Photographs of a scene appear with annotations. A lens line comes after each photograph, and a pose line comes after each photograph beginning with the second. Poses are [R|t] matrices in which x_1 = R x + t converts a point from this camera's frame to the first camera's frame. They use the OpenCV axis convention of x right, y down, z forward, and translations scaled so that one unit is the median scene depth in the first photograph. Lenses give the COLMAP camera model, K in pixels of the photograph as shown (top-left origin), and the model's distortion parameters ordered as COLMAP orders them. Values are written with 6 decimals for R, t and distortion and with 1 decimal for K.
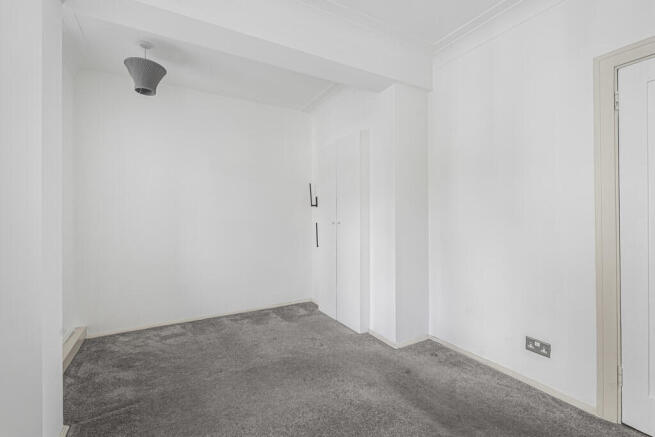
lens RADIAL K [[291.0, 0, 327.5], [0, 291.0, 218.5], [0, 0, 1]] dist [0.002103, 0.000120]
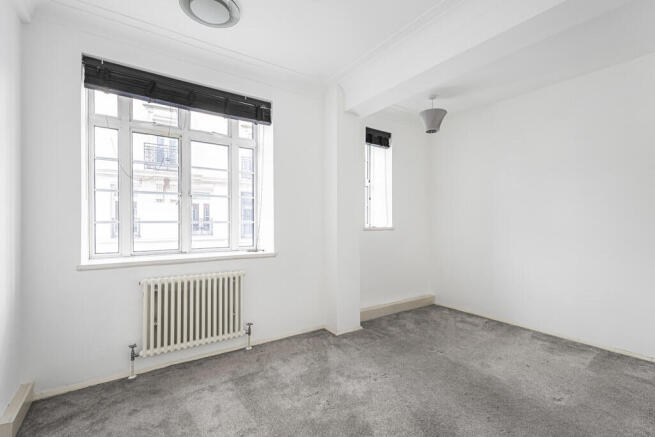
lens RADIAL K [[291.0, 0, 327.5], [0, 291.0, 218.5], [0, 0, 1]] dist [0.002103, 0.000120]
pose [[0.089178, -0.005225, -0.996002, 0.627790], [-0.006873, 0.999959, -0.005861, -0.007746], [0.995992, 0.007368, 0.089138, 0.345561]]
